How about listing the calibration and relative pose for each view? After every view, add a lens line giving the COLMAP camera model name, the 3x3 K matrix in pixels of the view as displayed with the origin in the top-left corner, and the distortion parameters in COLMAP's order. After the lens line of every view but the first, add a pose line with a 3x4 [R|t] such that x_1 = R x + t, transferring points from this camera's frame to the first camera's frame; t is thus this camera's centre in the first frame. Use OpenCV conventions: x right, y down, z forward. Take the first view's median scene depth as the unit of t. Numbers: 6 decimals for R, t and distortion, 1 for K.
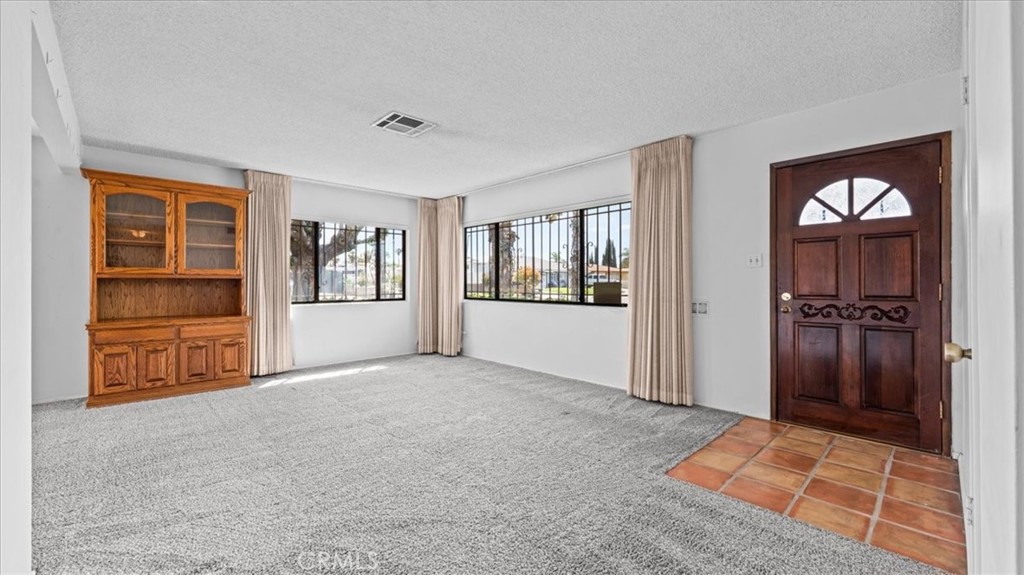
lens RADIAL K [[418.3, 0, 513.1], [0, 418.3, 282.0], [0, 0, 1]] dist [-0.000127, -0.000523]
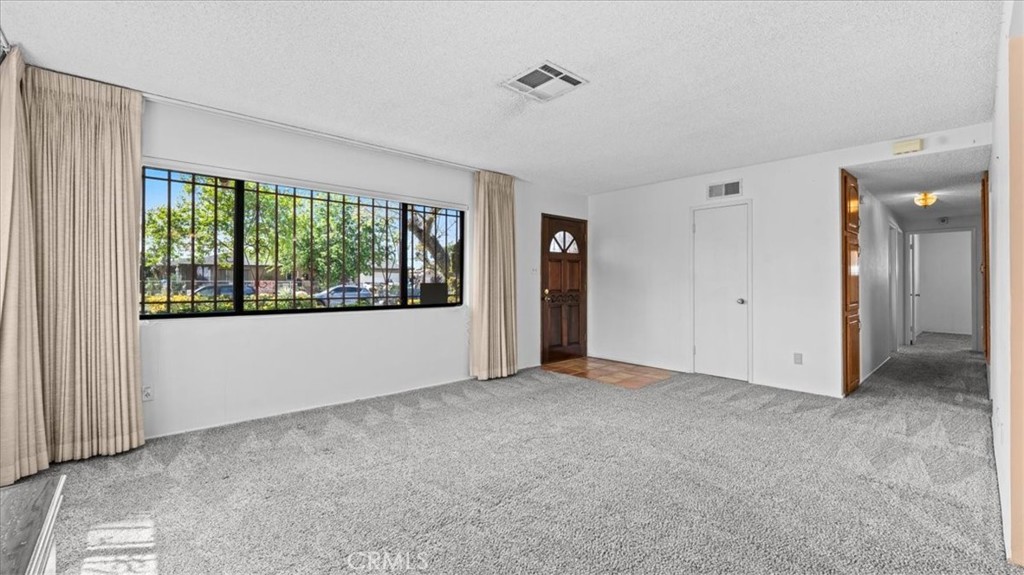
lens RADIAL K [[418.3, 0, 513.1], [0, 418.3, 282.0], [0, 0, 1]] dist [-0.000127, -0.000523]
pose [[0.035336, 0.016126, 0.999245, -1.260486], [0.009899, 0.999815, -0.016485, 0.026854], [-0.999326, 0.010474, 0.035170, 1.251645]]
